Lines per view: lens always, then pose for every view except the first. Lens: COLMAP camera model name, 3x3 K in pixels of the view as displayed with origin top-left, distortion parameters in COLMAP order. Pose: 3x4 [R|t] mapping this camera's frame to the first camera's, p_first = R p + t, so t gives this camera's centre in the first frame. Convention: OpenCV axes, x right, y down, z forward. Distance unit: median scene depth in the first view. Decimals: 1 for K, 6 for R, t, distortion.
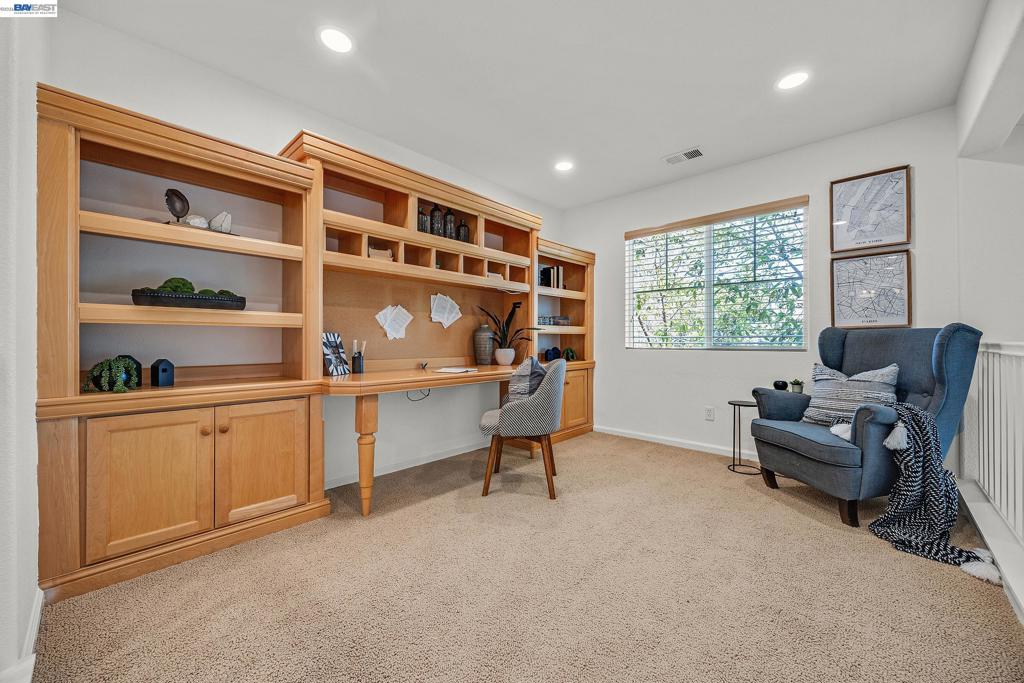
lens RADIAL K [[390.7, 0, 511.3], [0, 390.7, 340.0], [0, 0, 1]] dist [-0.002799, -0.000226]
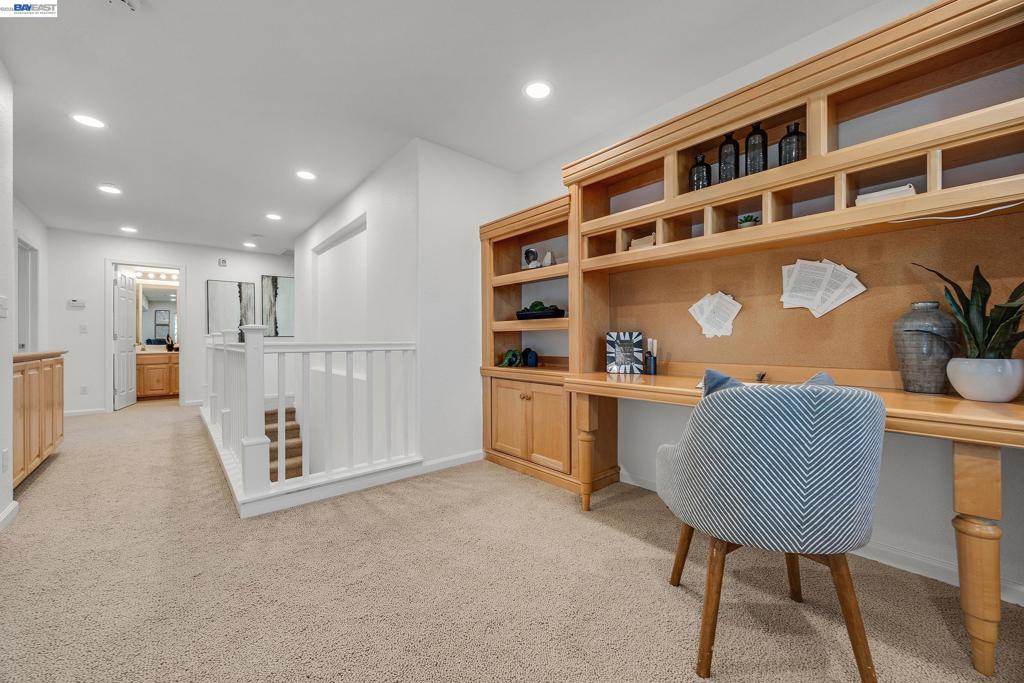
lens RADIAL K [[390.7, 0, 511.2], [0, 390.7, 341.2], [0, 0, 1]] dist [-0.002799, -0.000226]
pose [[-0.097609, 0.004018, -0.995217, 0.543278], [0.005385, 0.999979, 0.003509, 0.000925], [0.995210, -0.005017, -0.097628, 0.740203]]
